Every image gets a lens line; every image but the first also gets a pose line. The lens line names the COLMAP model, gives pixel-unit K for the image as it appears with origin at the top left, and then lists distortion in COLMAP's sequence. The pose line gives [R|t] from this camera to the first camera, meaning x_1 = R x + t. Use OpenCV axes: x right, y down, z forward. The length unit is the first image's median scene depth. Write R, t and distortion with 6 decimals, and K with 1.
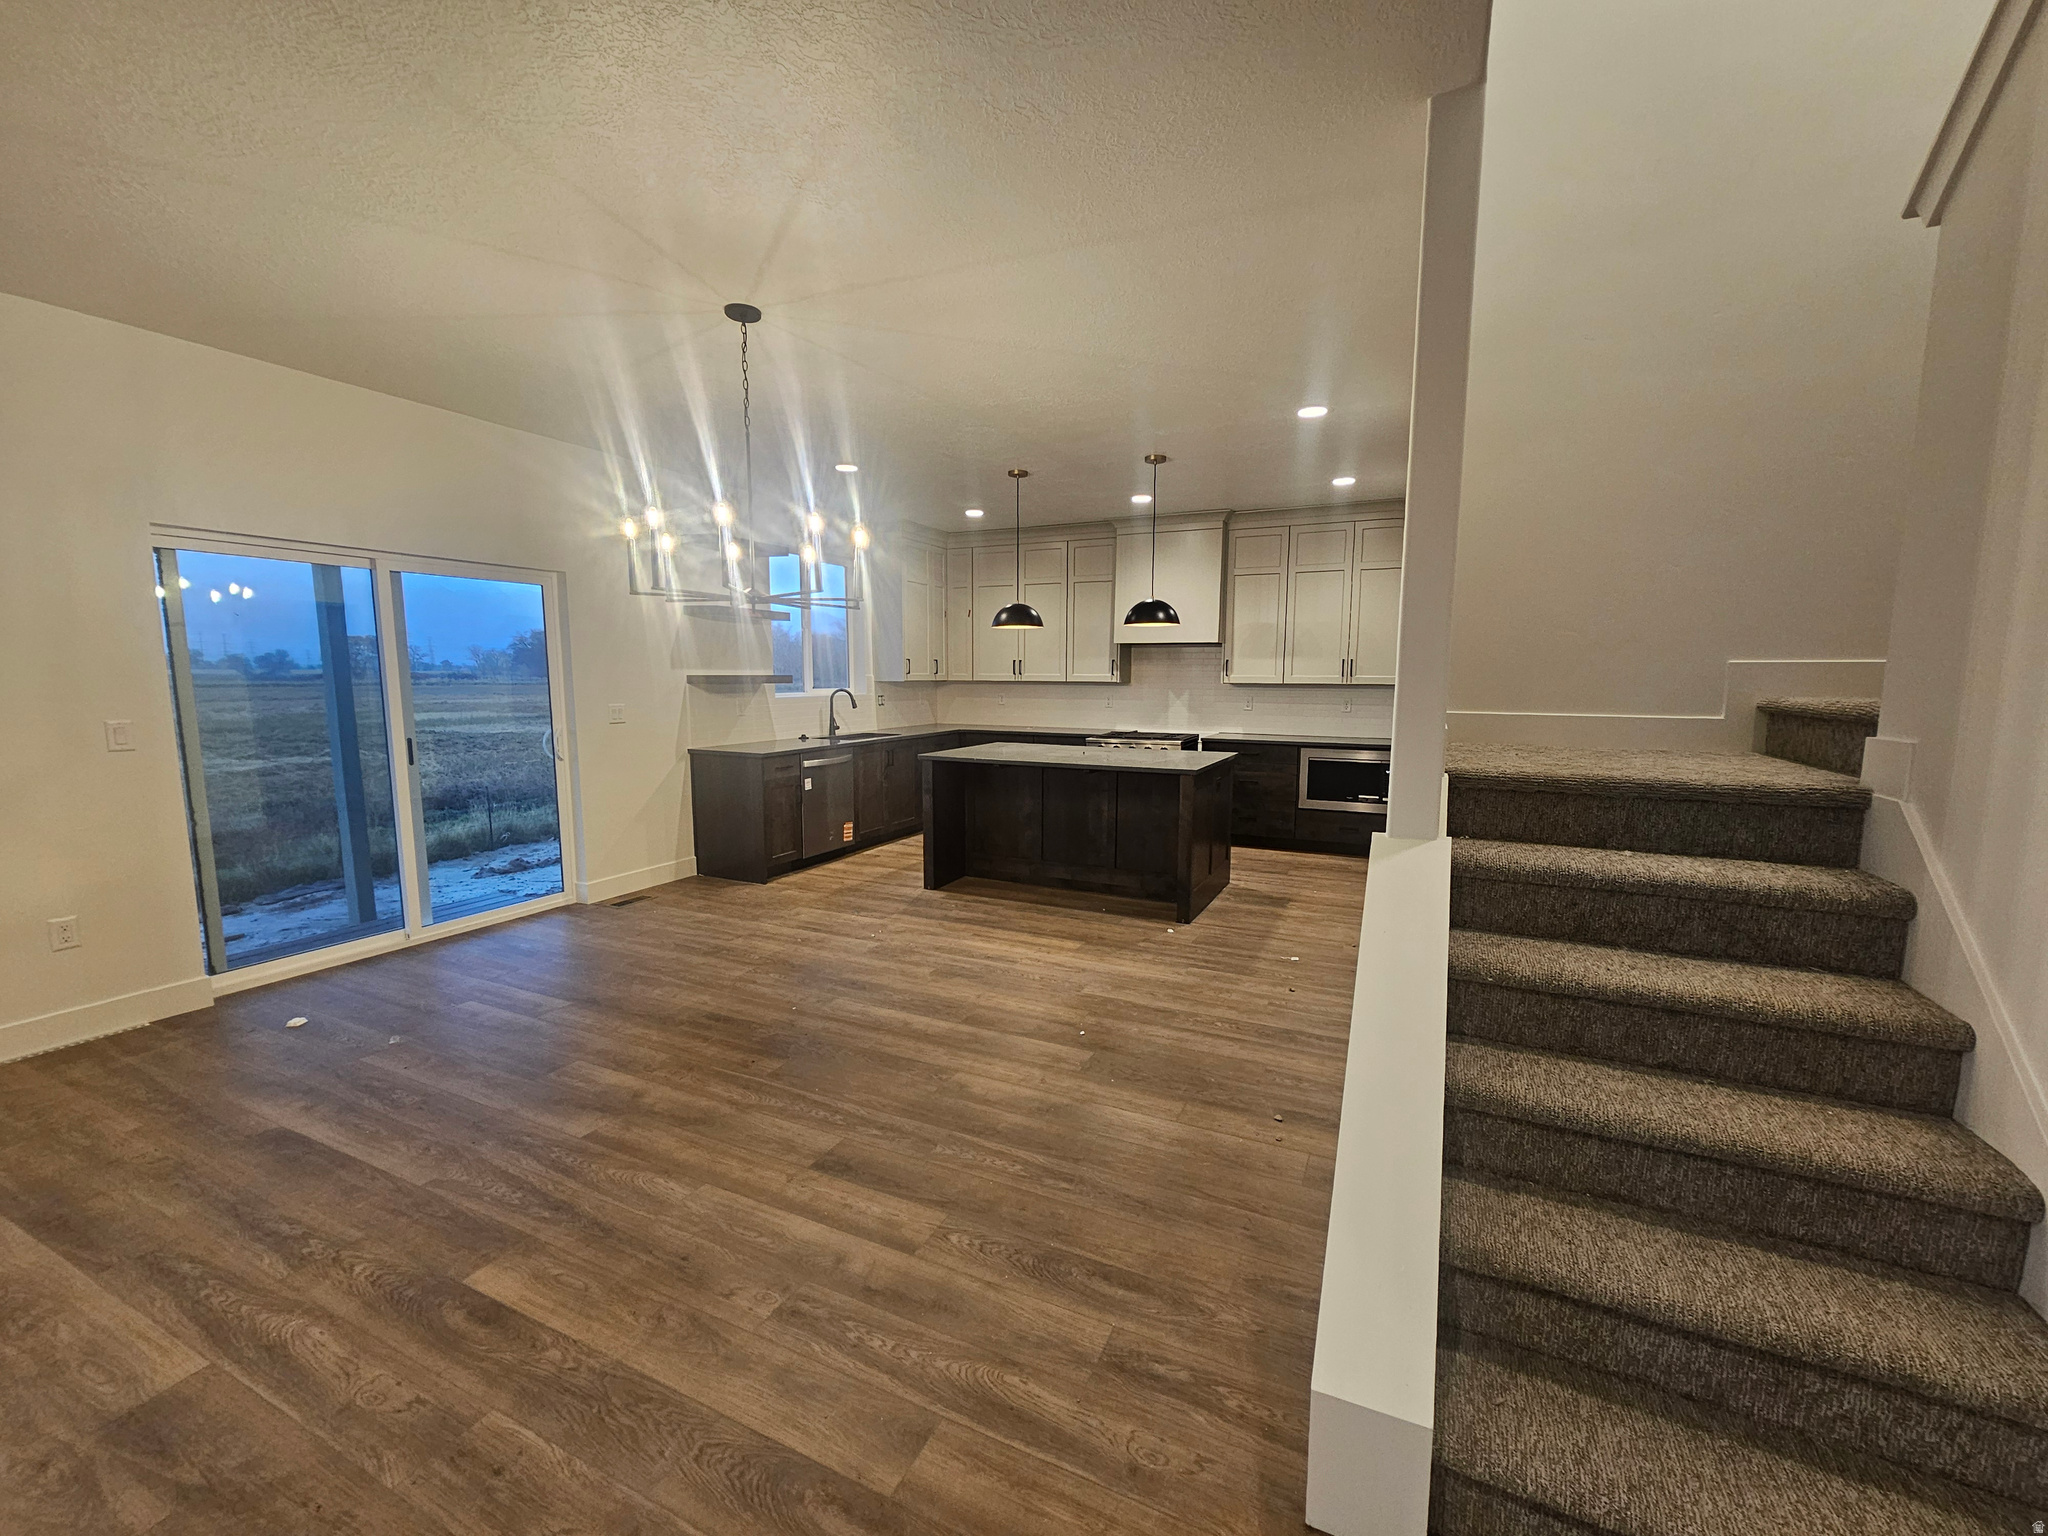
lens RADIAL K [[840.7, 0, 1026.0], [0, 840.7, 776.0], [0, 0, 1]] dist [-0.003962, 0.001967]
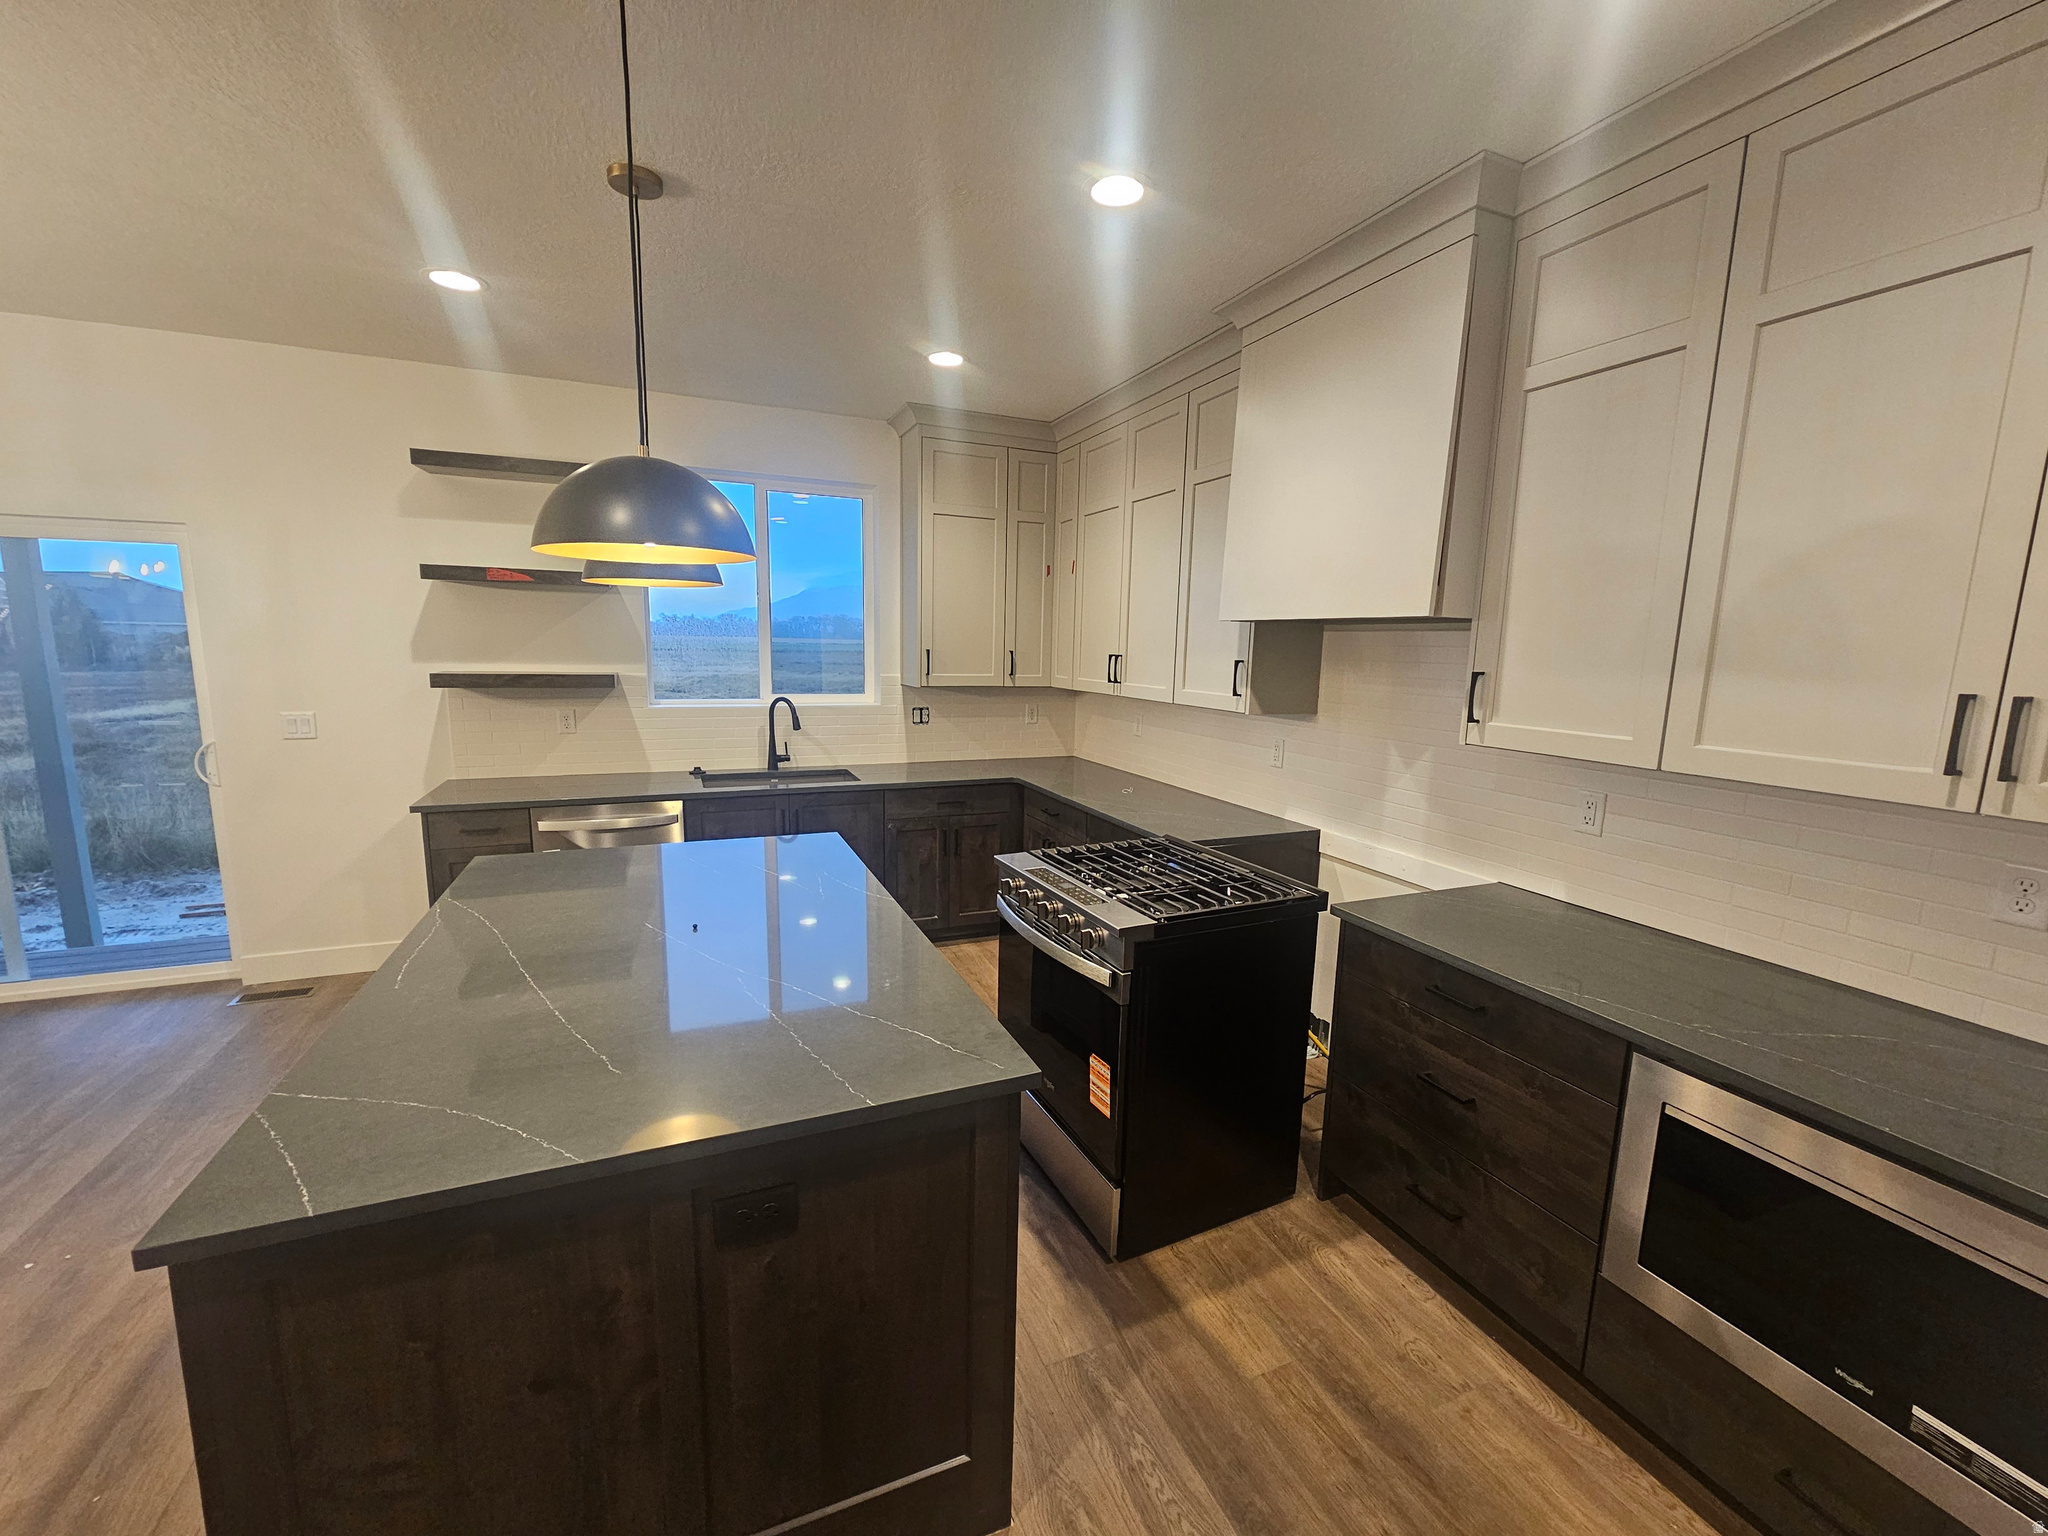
lens RADIAL K [[840.7, 0, 1030.4], [0, 840.7, 779.4], [0, 0, 1]] dist [-0.003962, 0.001967]
pose [[0.752378, 0.118652, -0.647957, 0.435164], [-0.100103, 0.992814, 0.065567, -0.138508], [0.651081, 0.015531, 0.758850, 0.886315]]
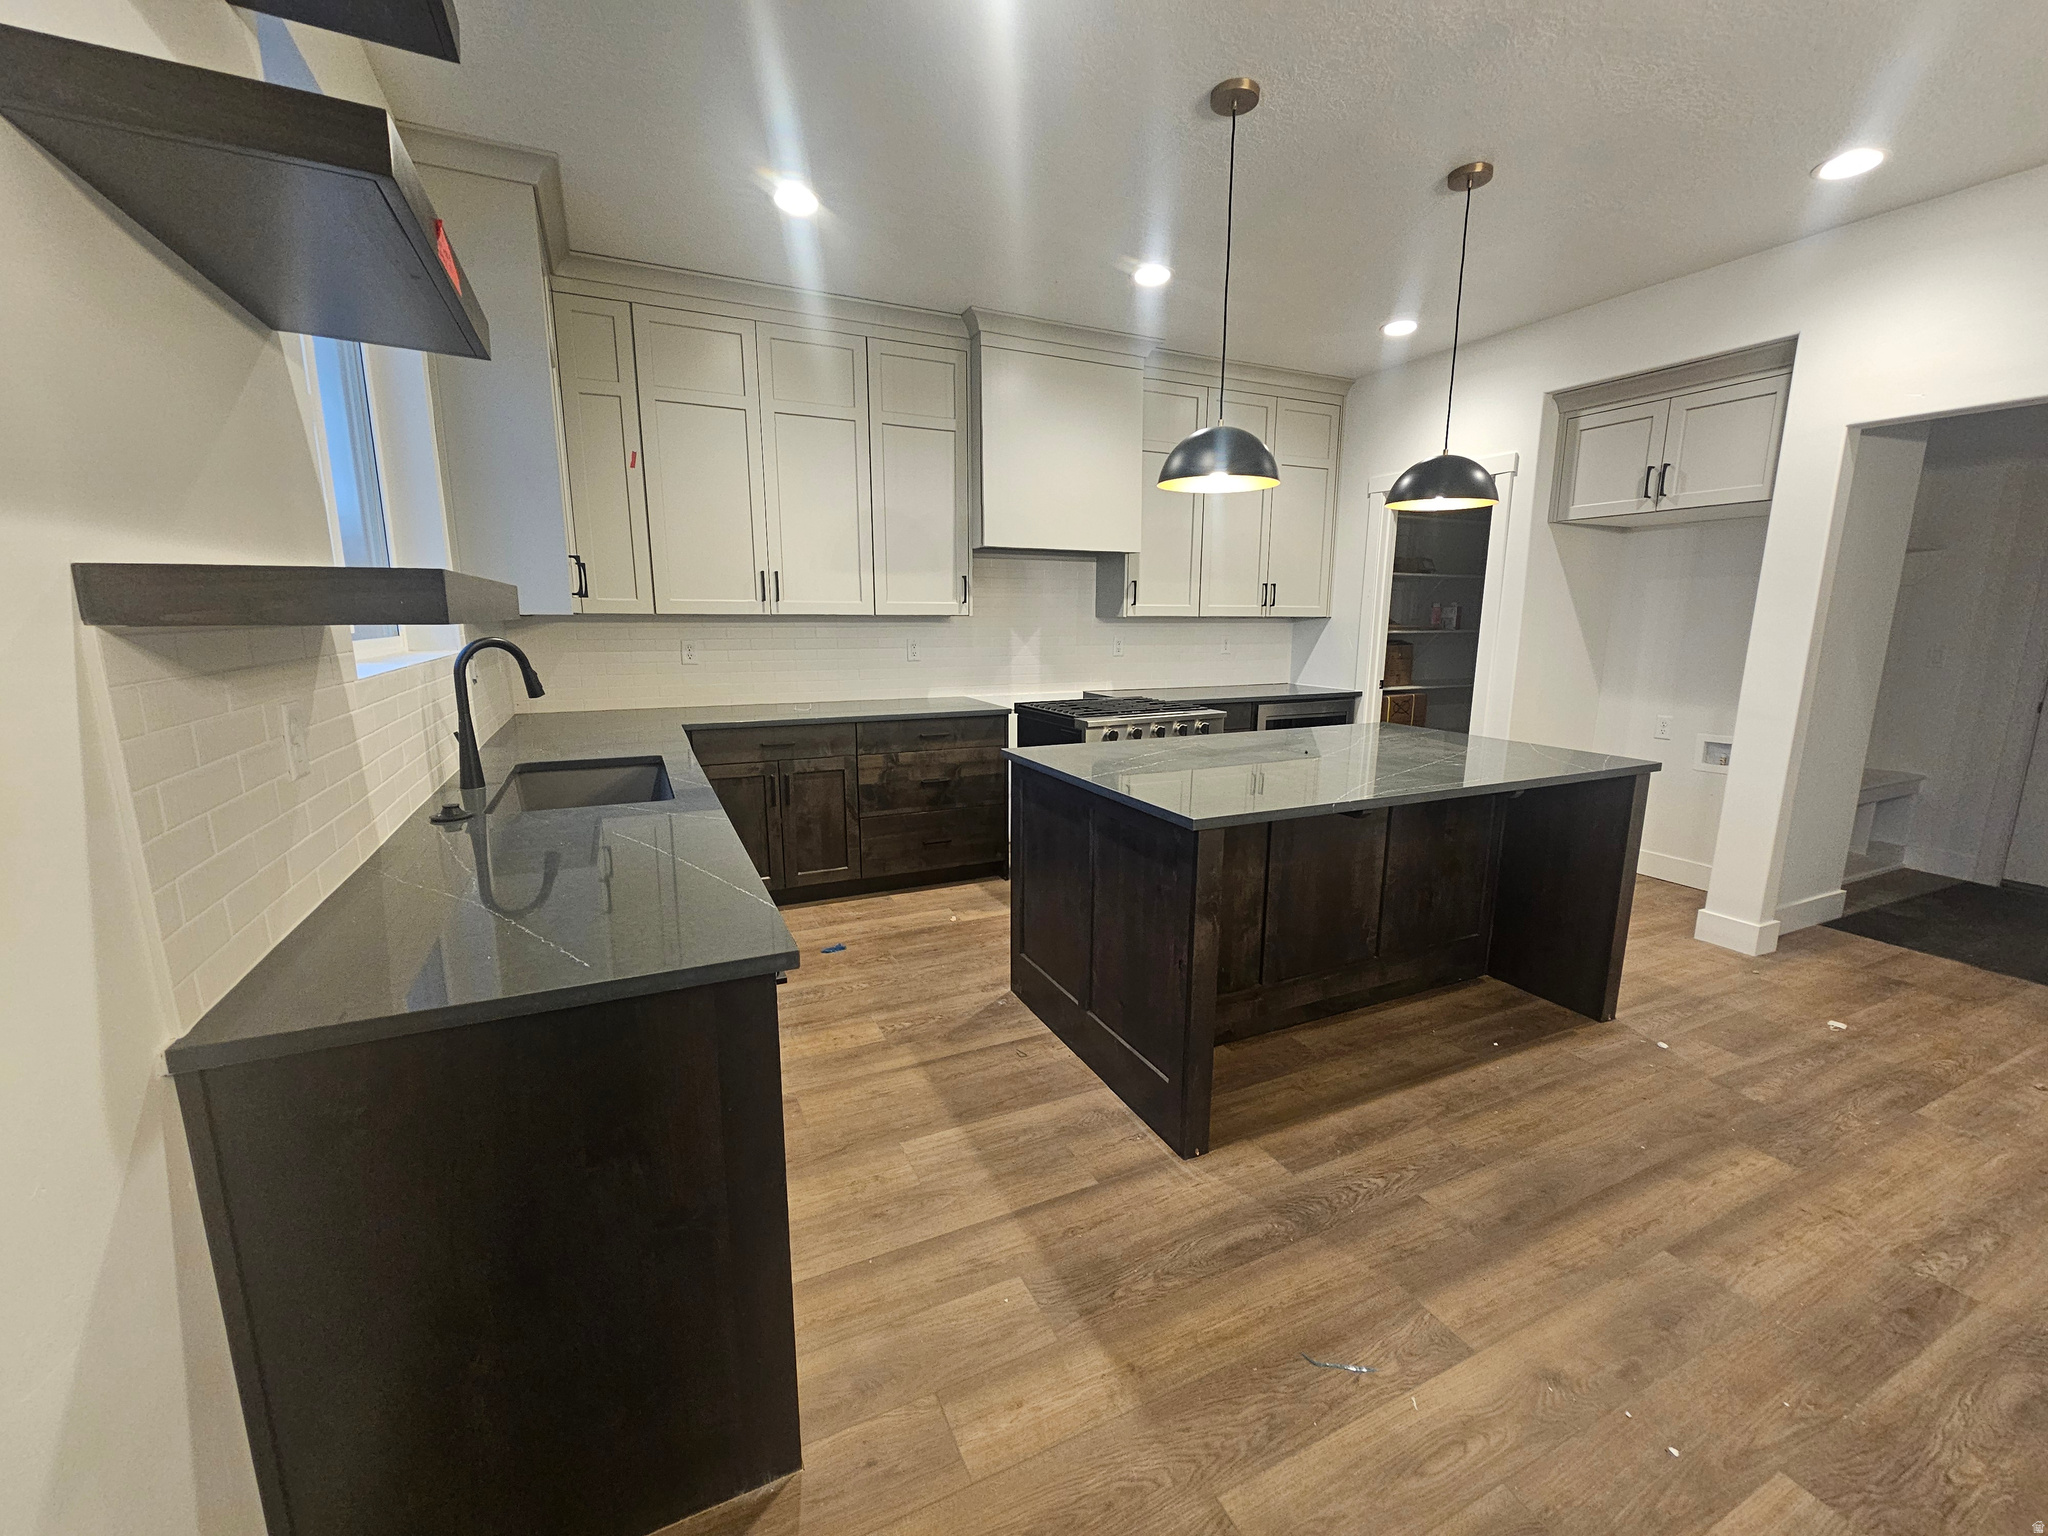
lens RADIAL K [[840.7, 0, 1028.9], [0, 840.7, 772.8], [0, 0, 1]] dist [-0.003962, 0.001967]
pose [[0.626569, -0.144892, 0.765779, -0.463121], [0.092087, 0.989447, 0.111866, -0.095183], [-0.773907, 0.000427, 0.633299, 0.872249]]
